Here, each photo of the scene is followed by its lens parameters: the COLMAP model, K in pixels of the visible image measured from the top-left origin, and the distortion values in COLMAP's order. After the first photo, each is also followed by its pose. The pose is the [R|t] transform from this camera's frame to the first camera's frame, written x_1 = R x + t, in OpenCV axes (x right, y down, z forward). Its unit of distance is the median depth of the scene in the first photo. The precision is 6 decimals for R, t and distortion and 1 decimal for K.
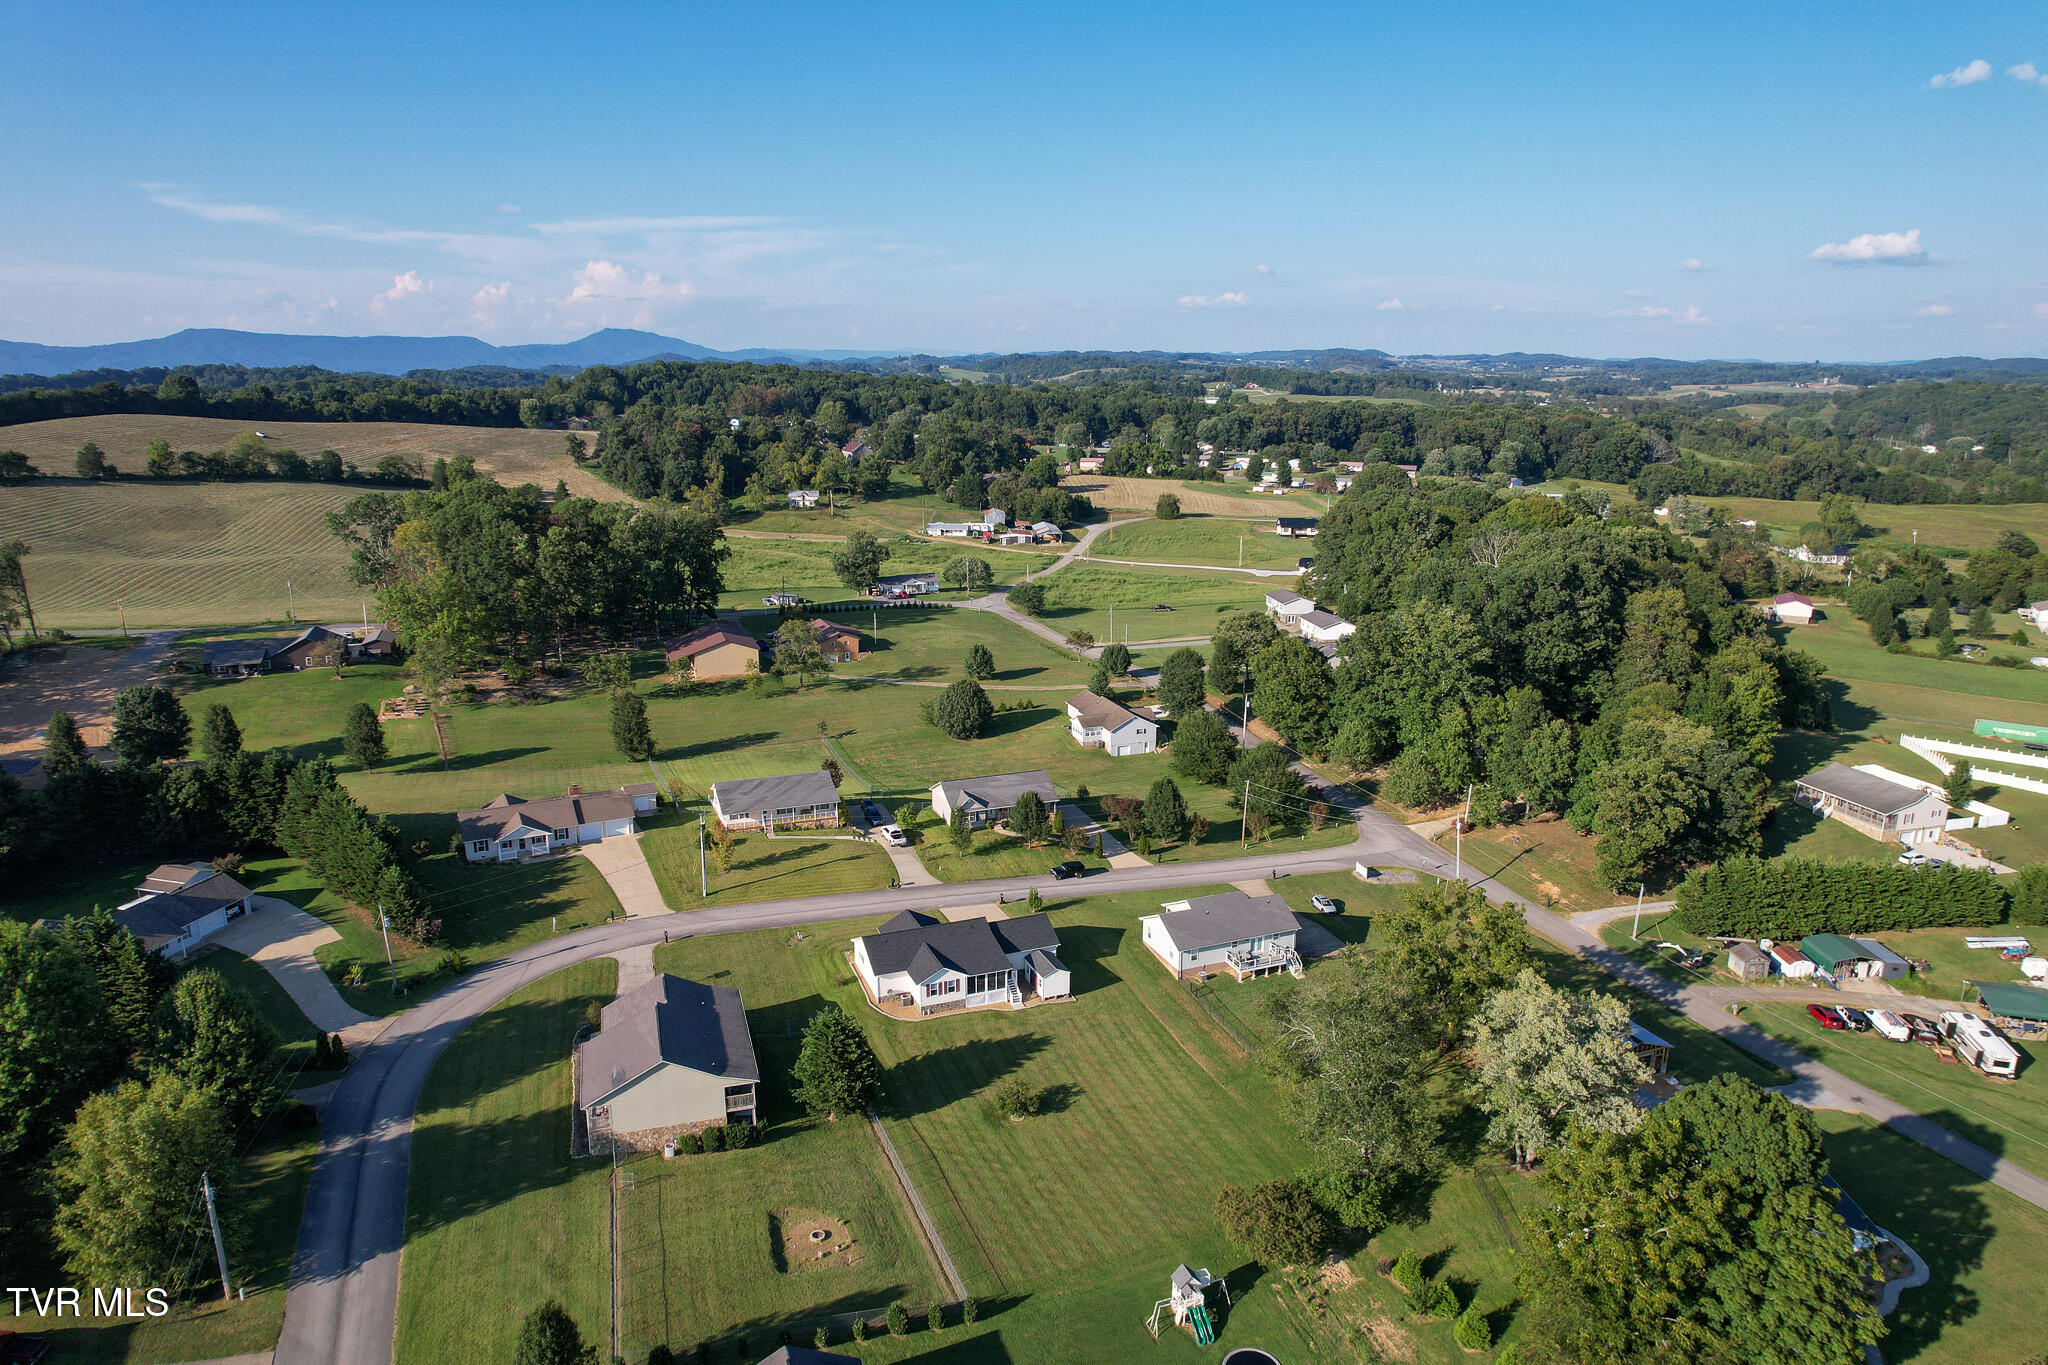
lens RADIAL K [[1307.0, 0, 1024.0], [0, 1307.0, 682.5], [0, 0, 1]] dist [-0.069686, 0.057064]
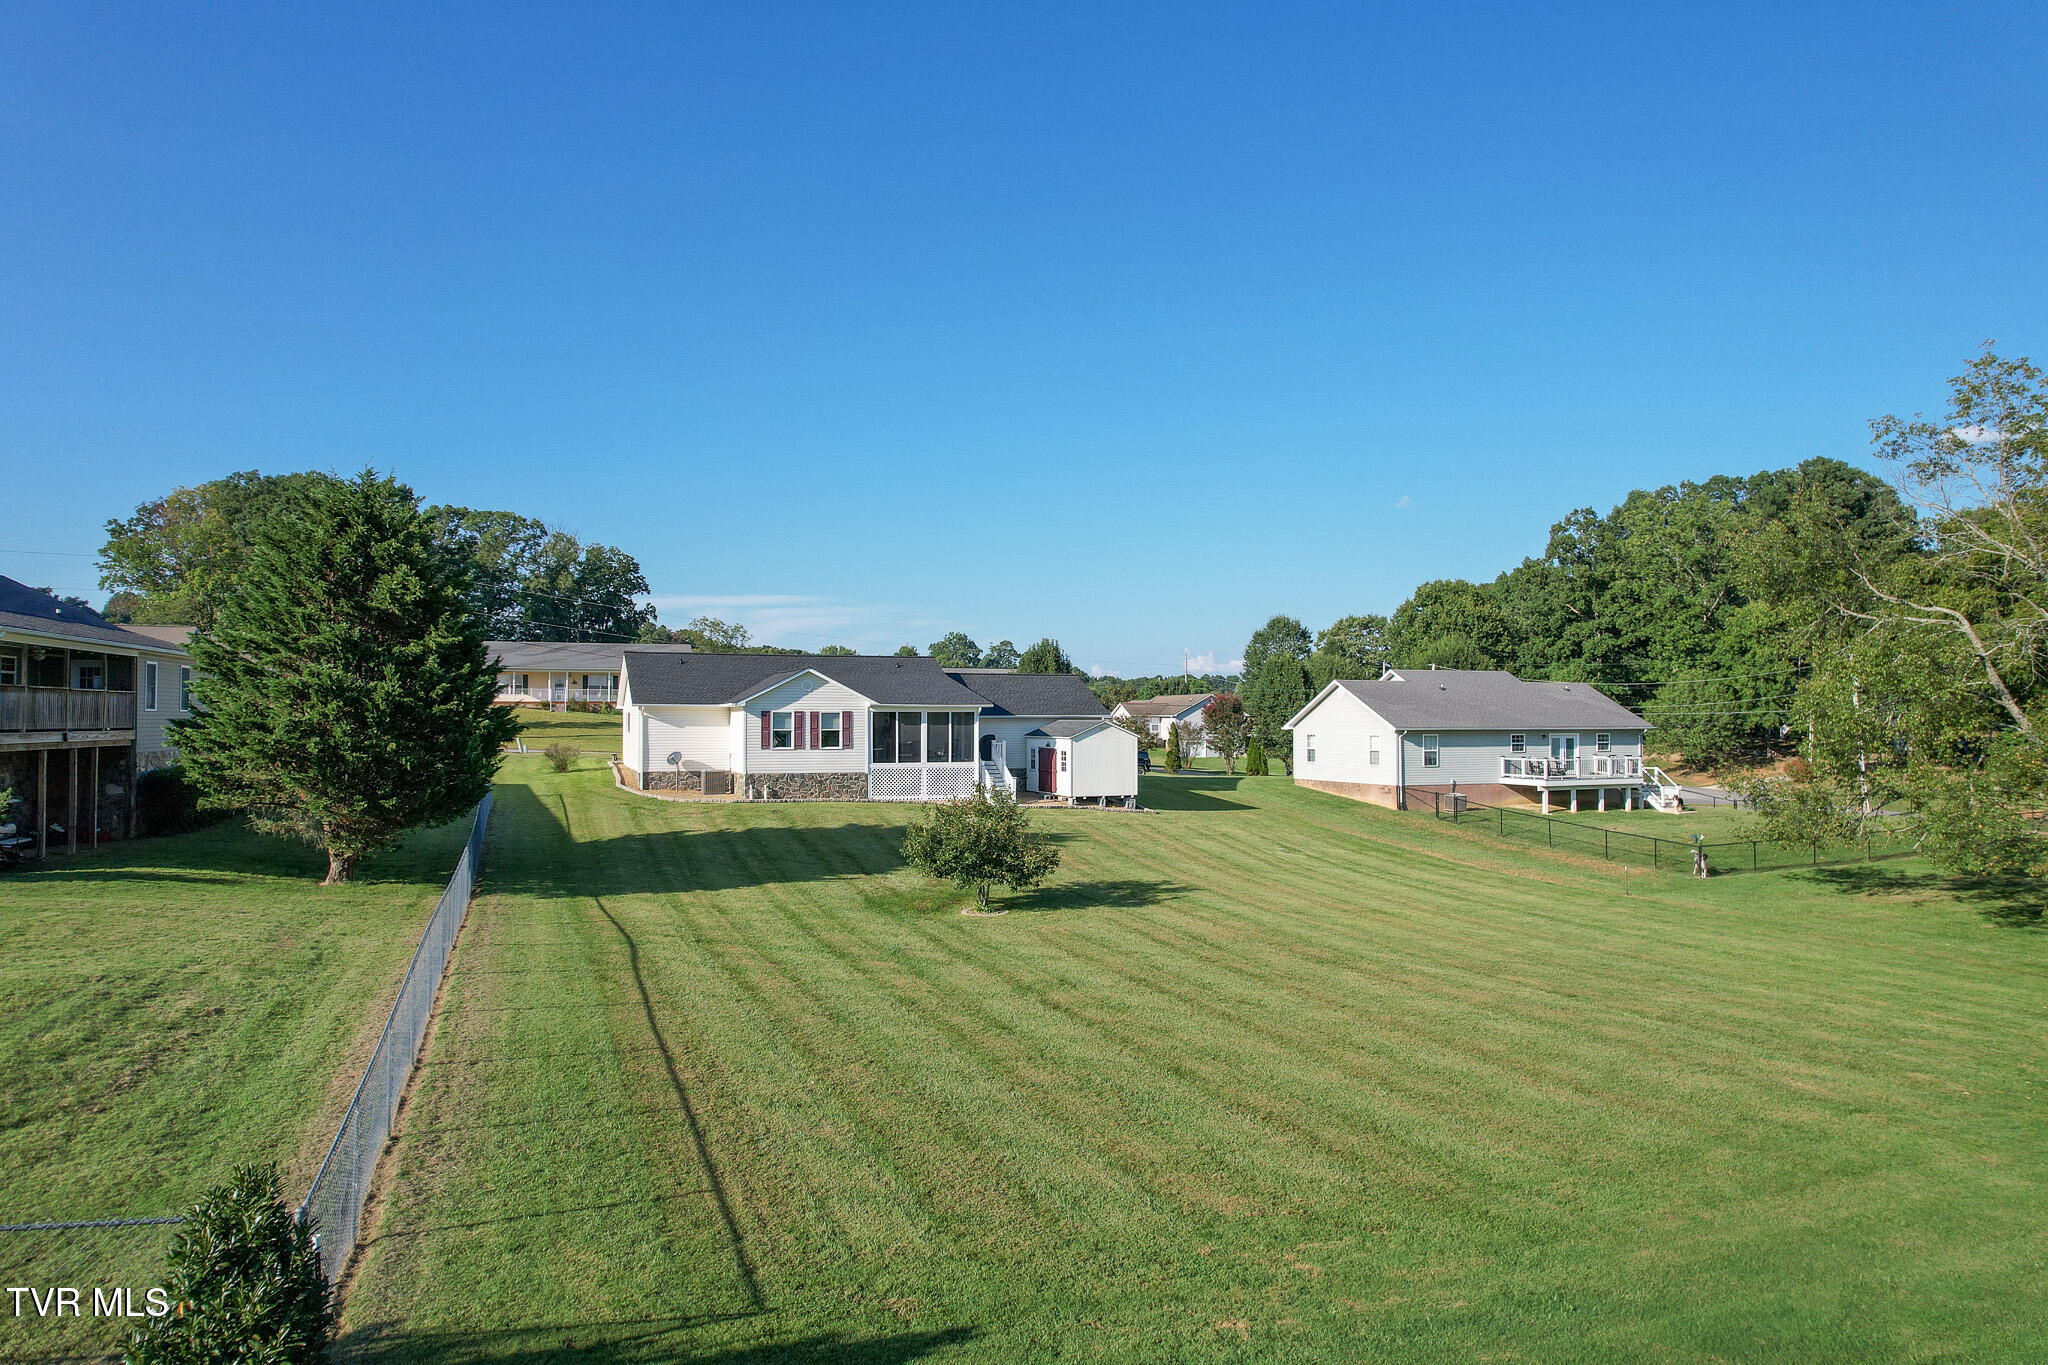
lens RADIAL K [[1307.0, 0, 1024.0], [0, 1307.0, 682.5], [0, 0, 1]] dist [-0.069686, 0.057064]
pose [[0.999813, -0.004363, -0.018856, 0.006427], [-0.000971, 0.961725, -0.274013, 0.253683], [0.019330, 0.273980, 0.961541, 0.492416]]
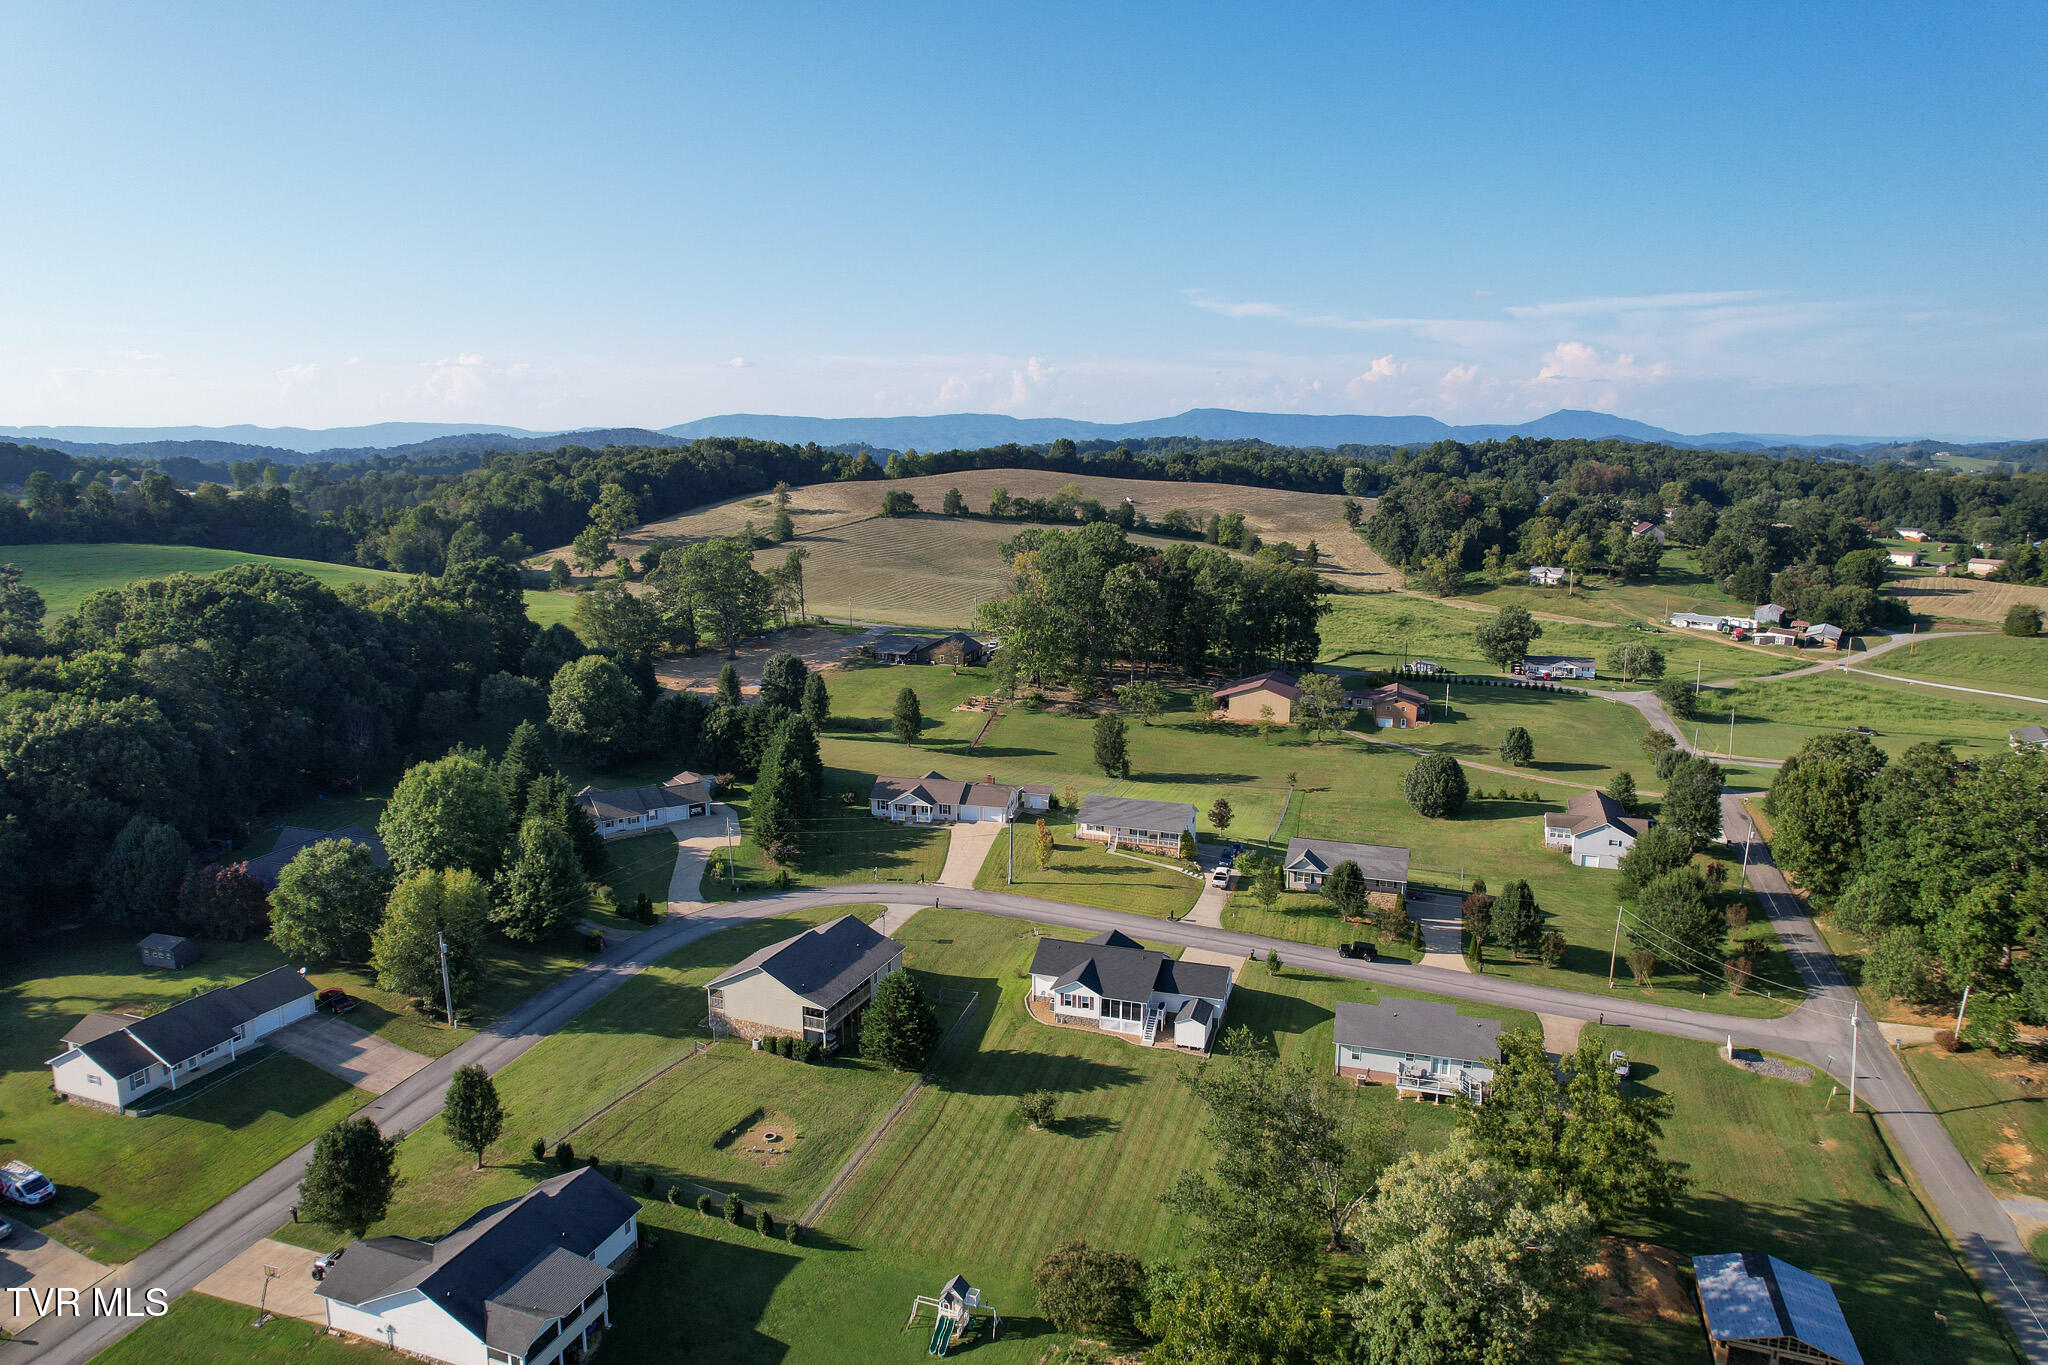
lens RADIAL K [[1307.0, 0, 1024.0], [0, 1307.0, 682.5], [0, 0, 1]] dist [-0.069686, 0.057064]
pose [[0.768865, 0.121151, -0.627829, 0.405387], [-0.158384, 0.987372, -0.003432, -0.002894], [0.619485, 0.102076, 0.778343, 0.115915]]
